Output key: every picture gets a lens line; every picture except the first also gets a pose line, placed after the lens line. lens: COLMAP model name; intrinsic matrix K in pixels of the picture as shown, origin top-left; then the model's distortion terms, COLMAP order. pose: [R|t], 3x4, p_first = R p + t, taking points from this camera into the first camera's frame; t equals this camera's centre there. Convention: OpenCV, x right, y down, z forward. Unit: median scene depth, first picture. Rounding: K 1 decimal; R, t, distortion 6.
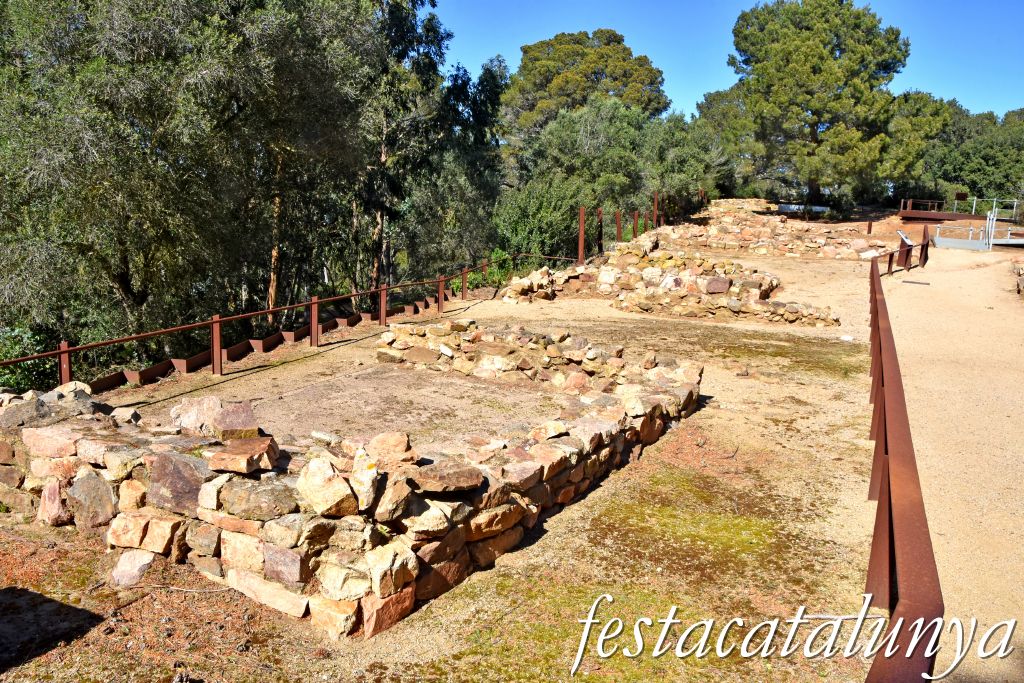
lens RADIAL K [[788.7, 0, 512.0], [0, 788.7, 341.5], [0, 0, 1]] dist [-0.159061, 0.090608]
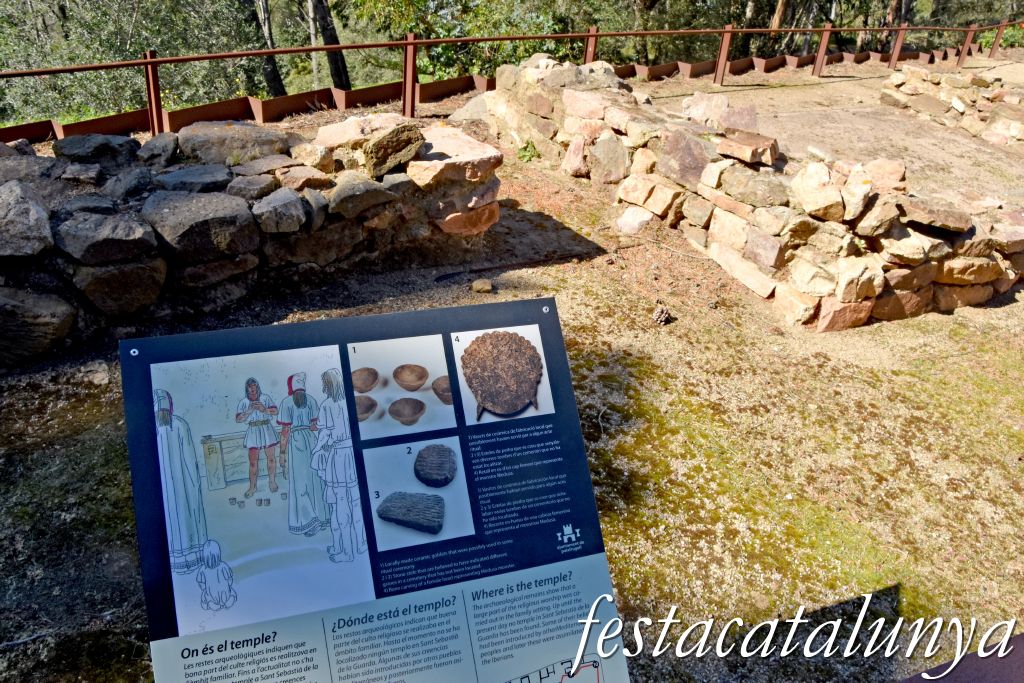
lens RADIAL K [[788.7, 0, 512.0], [0, 788.7, 341.5], [0, 0, 1]] dist [-0.159061, 0.090608]
pose [[0.819546, 0.318886, -0.476084, -0.015704], [-0.145659, 0.919487, 0.365139, 0.051620], [0.554191, -0.229902, 0.800011, -0.121942]]
